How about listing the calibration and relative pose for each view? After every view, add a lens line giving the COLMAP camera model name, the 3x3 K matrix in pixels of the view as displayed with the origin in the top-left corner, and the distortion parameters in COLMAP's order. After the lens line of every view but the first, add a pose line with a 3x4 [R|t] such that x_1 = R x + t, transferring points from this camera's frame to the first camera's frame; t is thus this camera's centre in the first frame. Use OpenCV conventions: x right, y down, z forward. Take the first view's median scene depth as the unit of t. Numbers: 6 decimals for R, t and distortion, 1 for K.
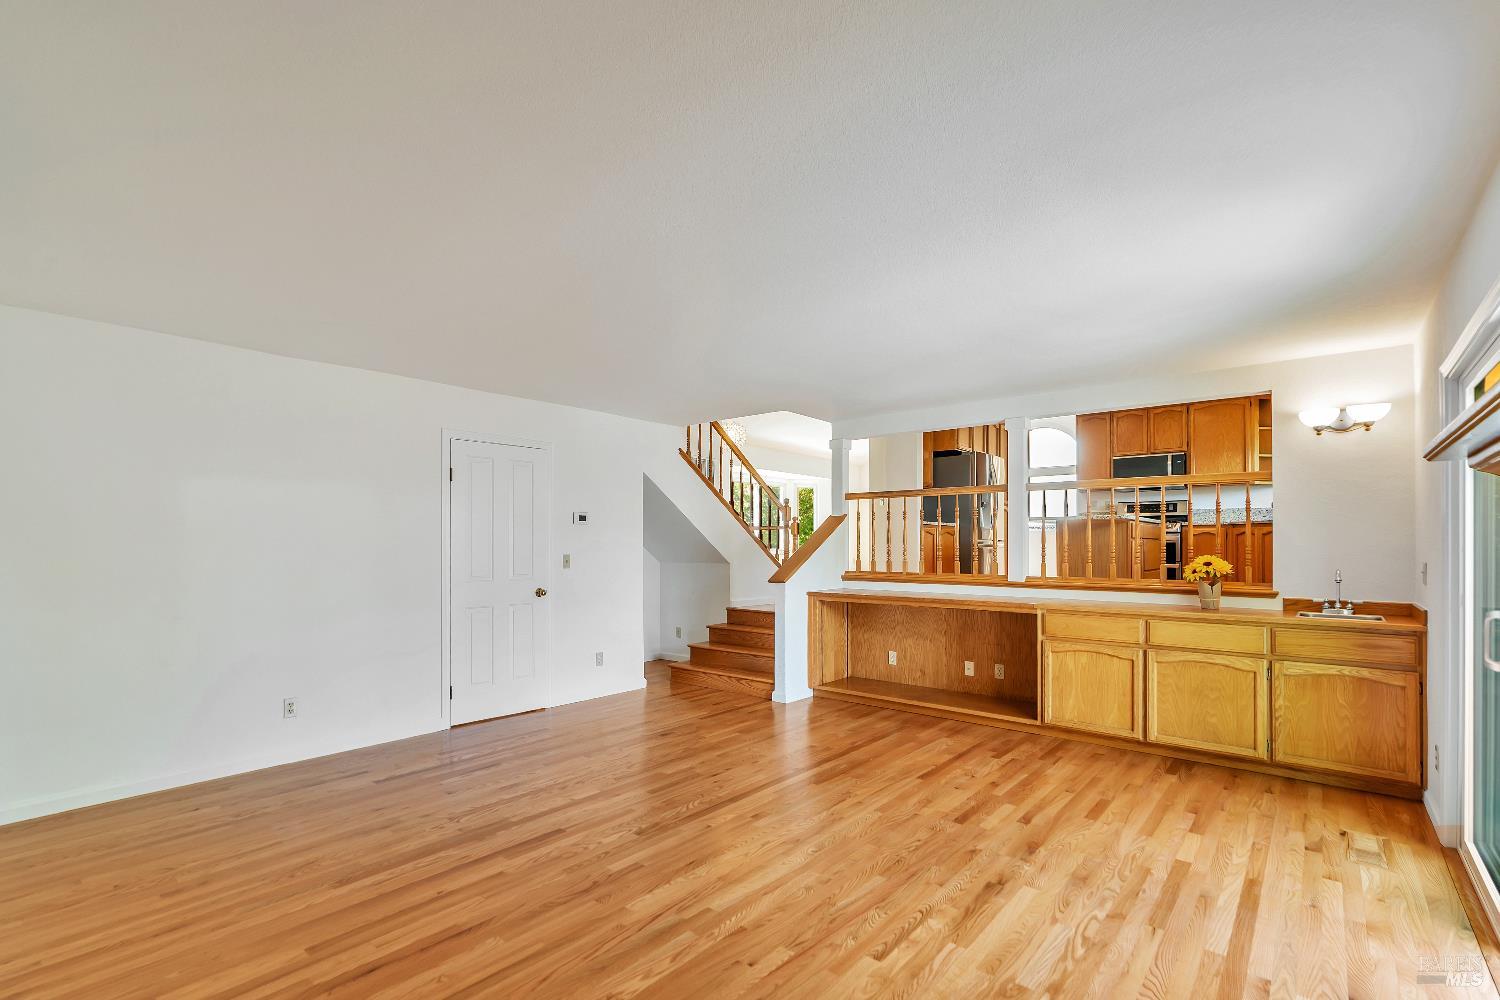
lens RADIAL K [[677.7, 0, 750.0], [0, 677.7, 500.0], [0, 0, 1]] dist [-0.000861, -0.000003]
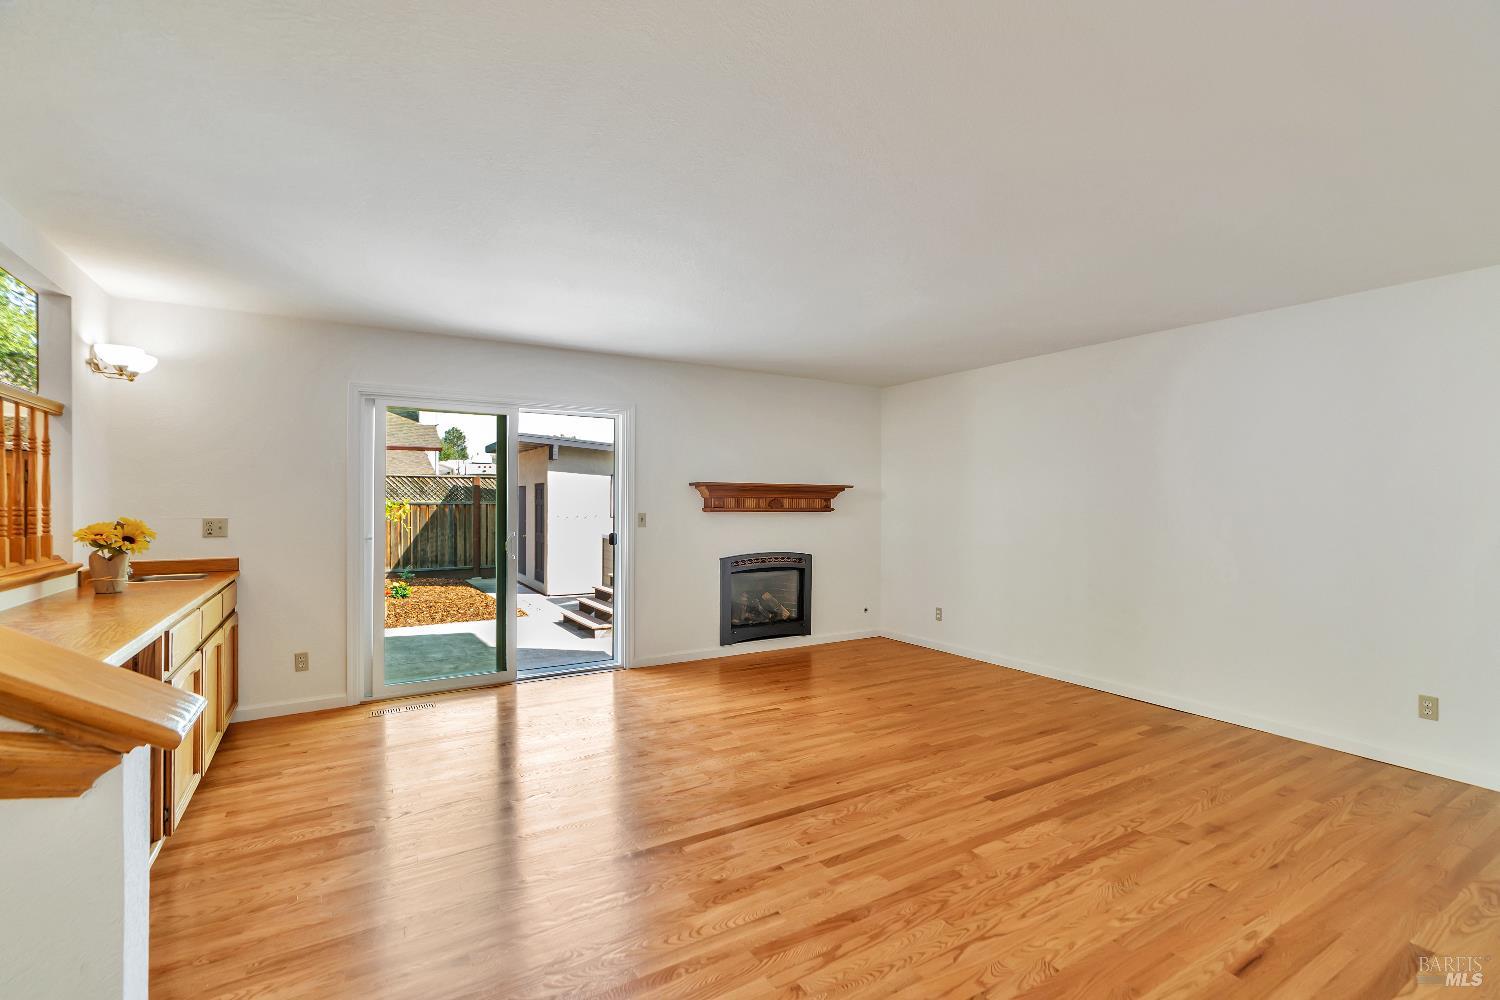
lens RADIAL K [[677.7, 0, 750.0], [0, 677.7, 500.0], [0, 0, 1]] dist [-0.000861, -0.000003]
pose [[-0.946545, 0.000759, 0.322571, -0.295077], [-0.023458, 0.997188, -0.071181, 0.151213], [-0.321718, -0.074943, -0.943865, 2.277985]]
